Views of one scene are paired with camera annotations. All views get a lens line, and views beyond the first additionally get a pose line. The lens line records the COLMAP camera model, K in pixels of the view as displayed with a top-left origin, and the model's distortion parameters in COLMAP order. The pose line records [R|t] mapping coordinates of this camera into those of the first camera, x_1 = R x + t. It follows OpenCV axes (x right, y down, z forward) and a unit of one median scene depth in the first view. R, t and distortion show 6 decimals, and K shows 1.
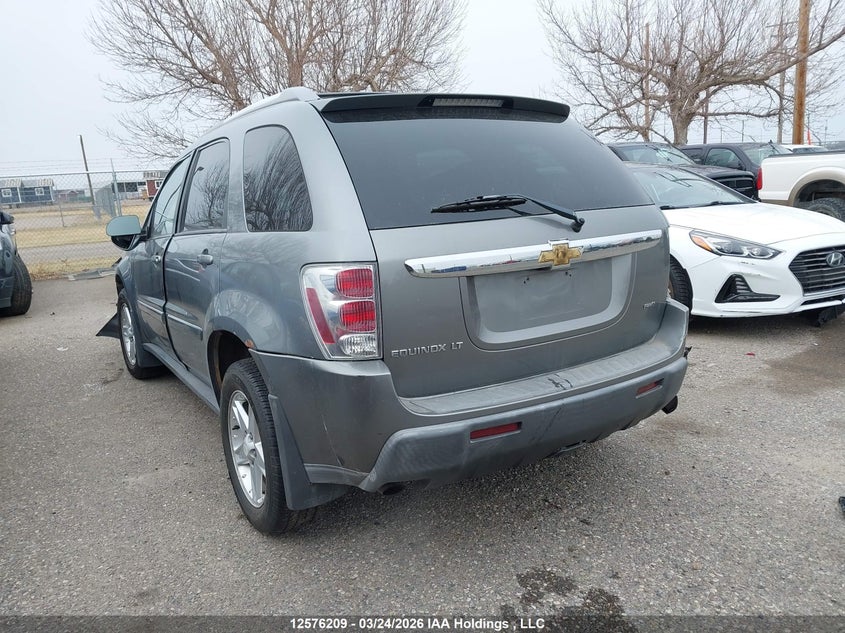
lens RADIAL K [[693.5, 0, 427.2], [0, 693.5, 319.4], [0, 0, 1]] dist [0.083091, -0.104181]
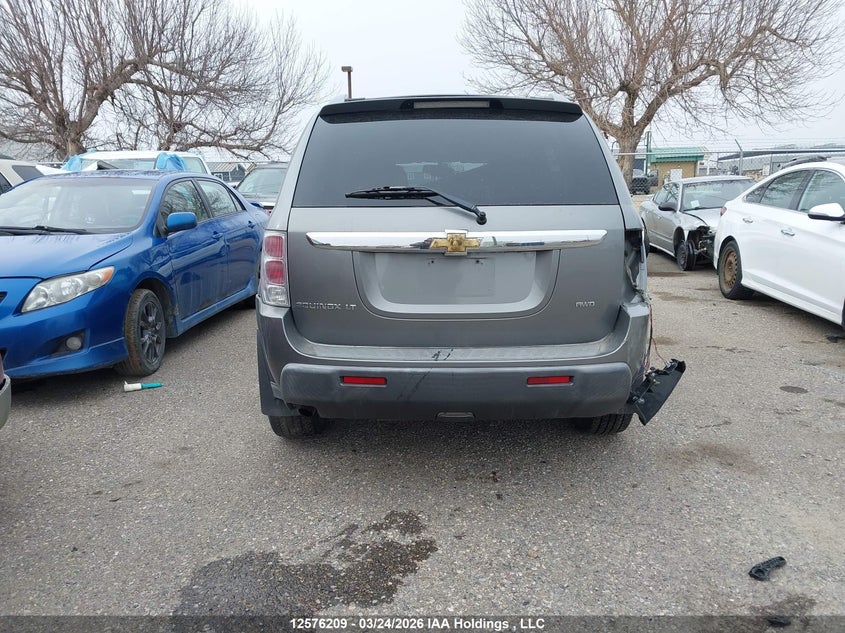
lens RADIAL K [[693.5, 0, 422.2], [0, 693.5, 311.6], [0, 0, 1]] dist [0.083091, -0.104181]
pose [[0.834944, 0.148187, -0.530008, 0.736466], [-0.143155, 0.988394, 0.050832, -0.031559], [0.531390, 0.033432, 0.846468, 0.025989]]
